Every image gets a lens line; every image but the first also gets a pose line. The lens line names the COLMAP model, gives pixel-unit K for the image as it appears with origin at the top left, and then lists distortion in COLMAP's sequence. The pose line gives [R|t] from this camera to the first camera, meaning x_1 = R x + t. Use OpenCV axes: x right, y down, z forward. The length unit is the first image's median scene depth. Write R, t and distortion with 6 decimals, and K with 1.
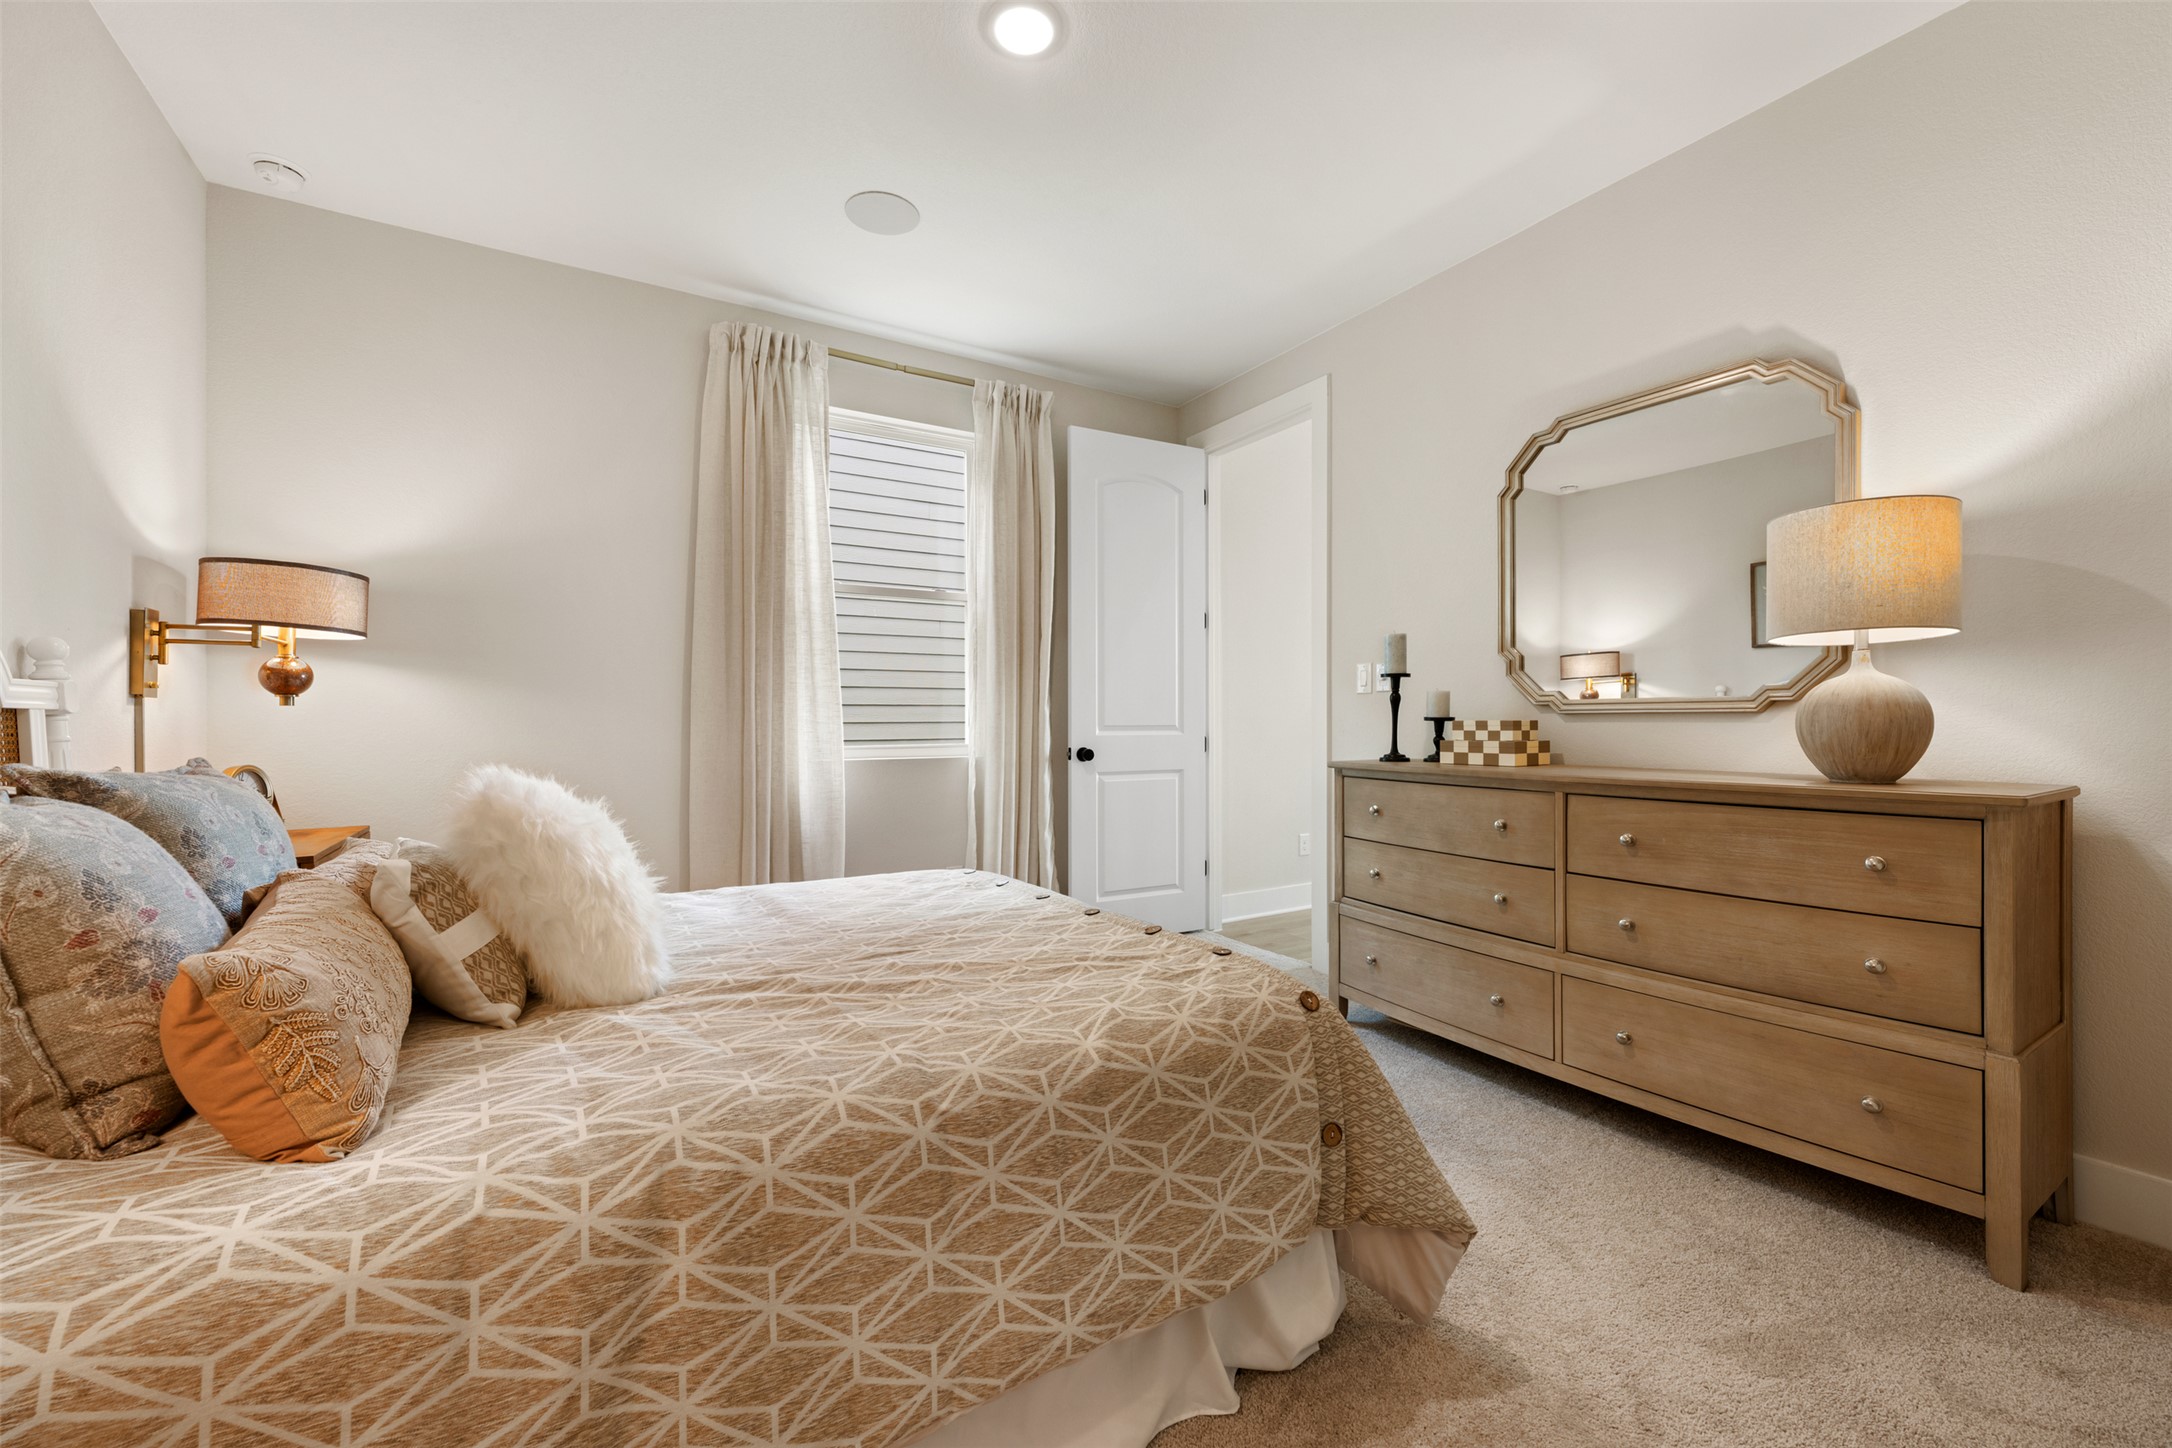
lens RADIAL K [[867.7, 0, 1087.4], [0, 867.7, 721.2], [0, 0, 1]] dist [-0.000971, 0.000015]
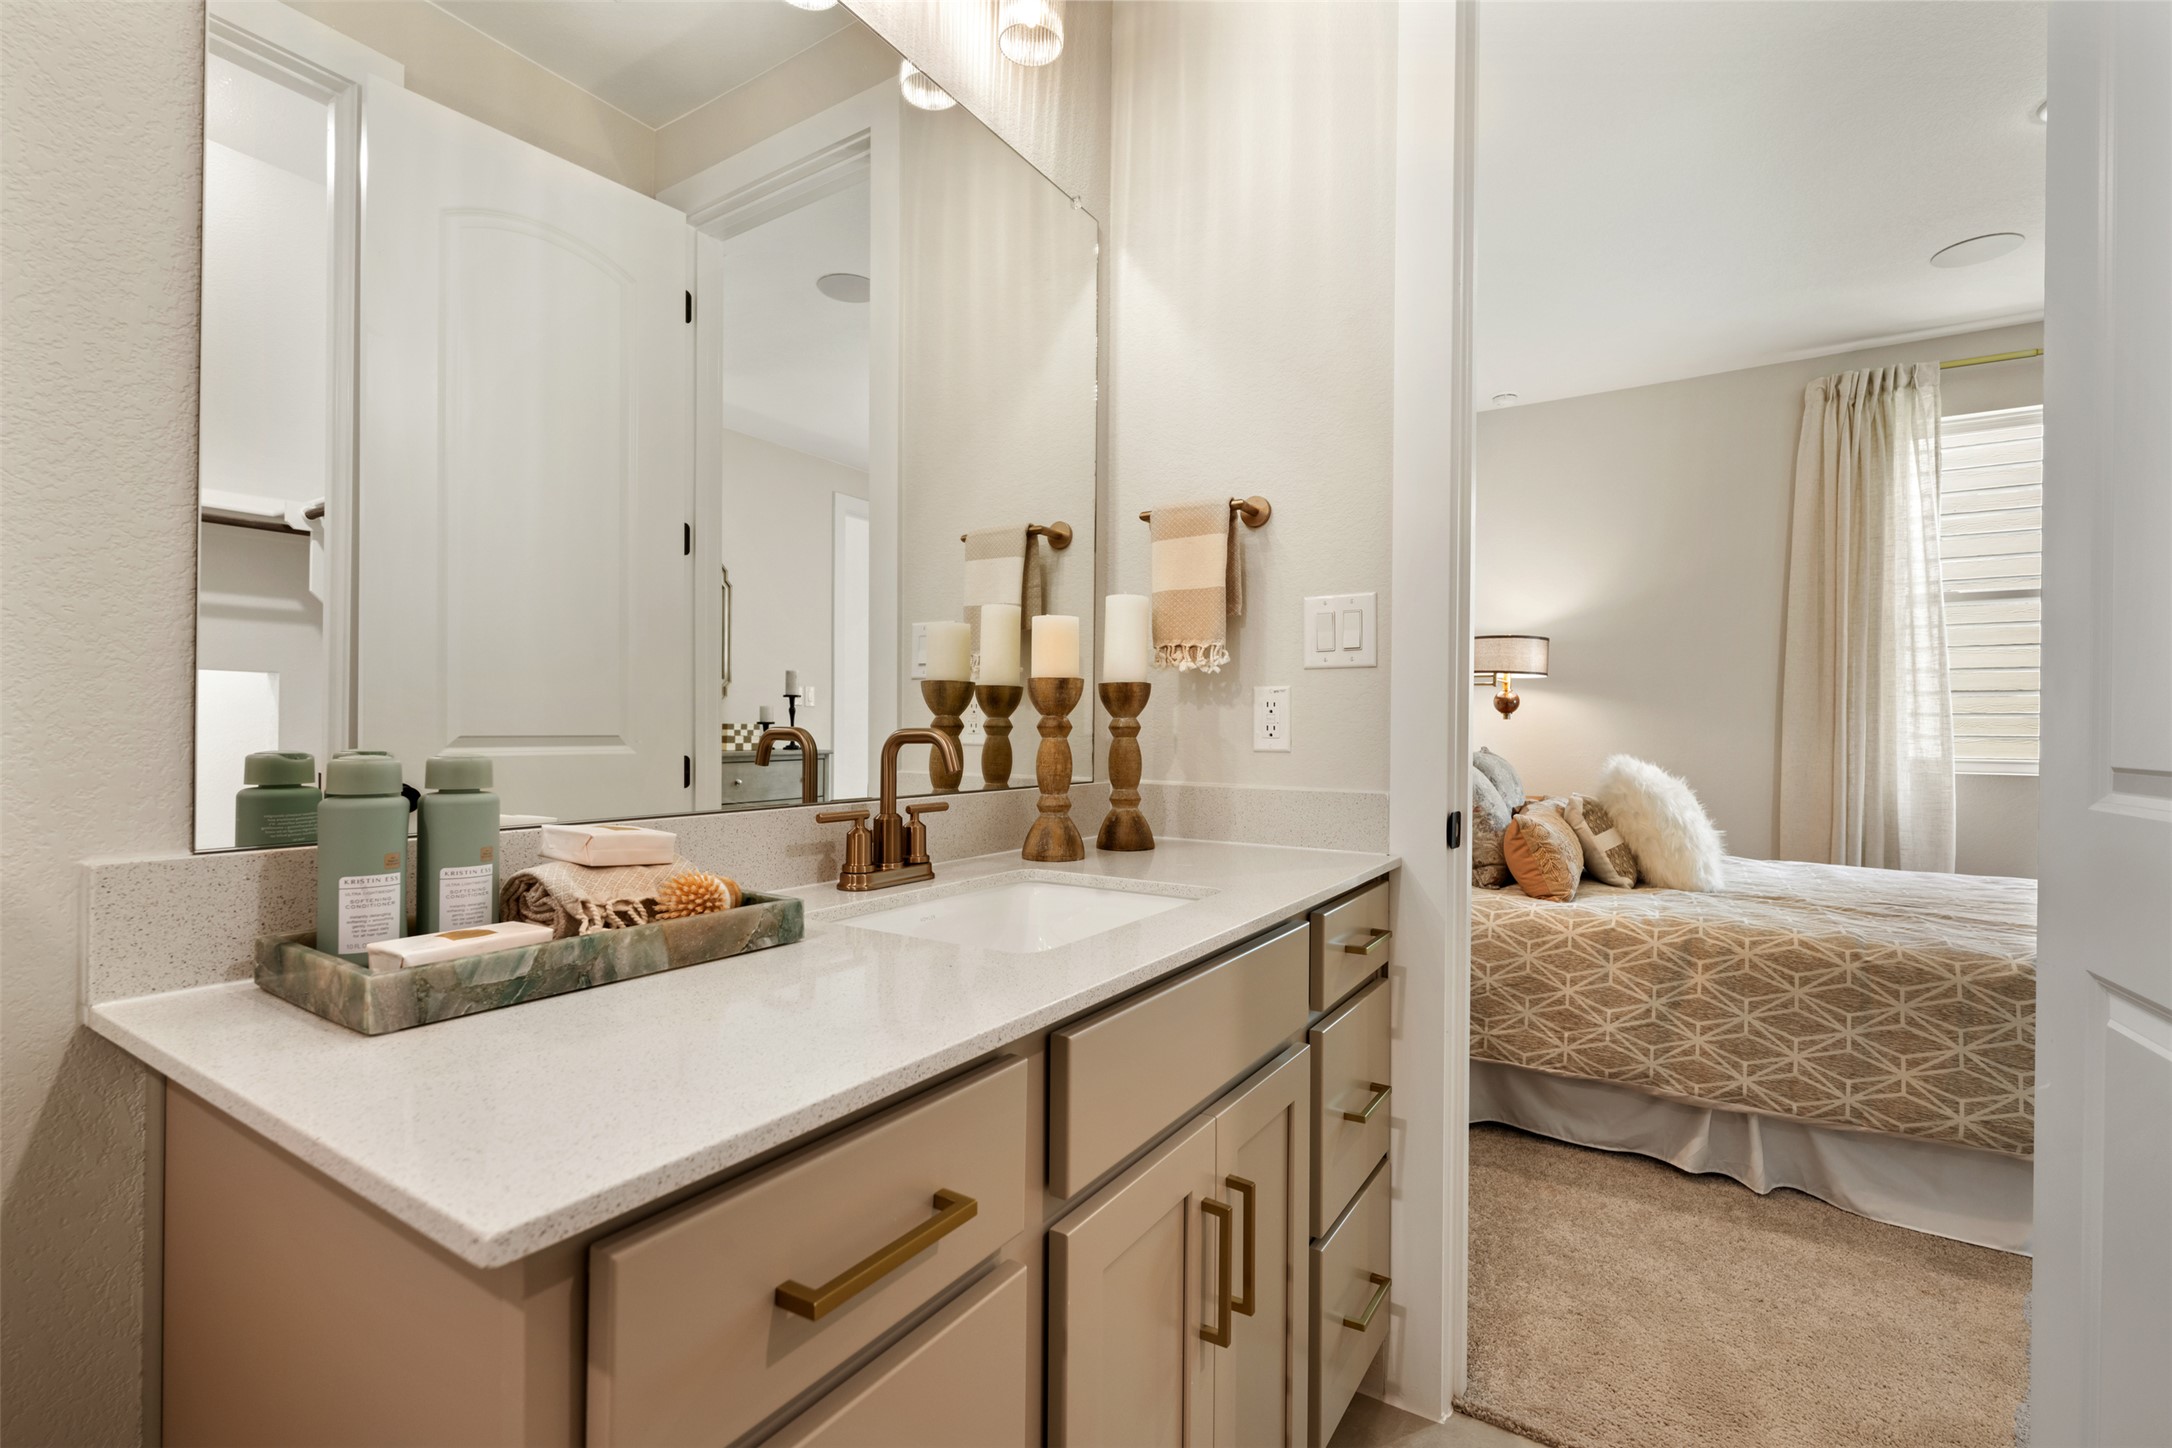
lens RADIAL K [[975.9, 0, 1086.0], [0, 975.9, 724.0], [0, 0, 1]] dist [-0.001634, 0.000452]
pose [[0.448107, 0.003394, -0.893974, 0.831901], [-0.010204, 0.999947, -0.001319, 0.002666], [0.893922, 0.009713, 0.448117, -1.197556]]
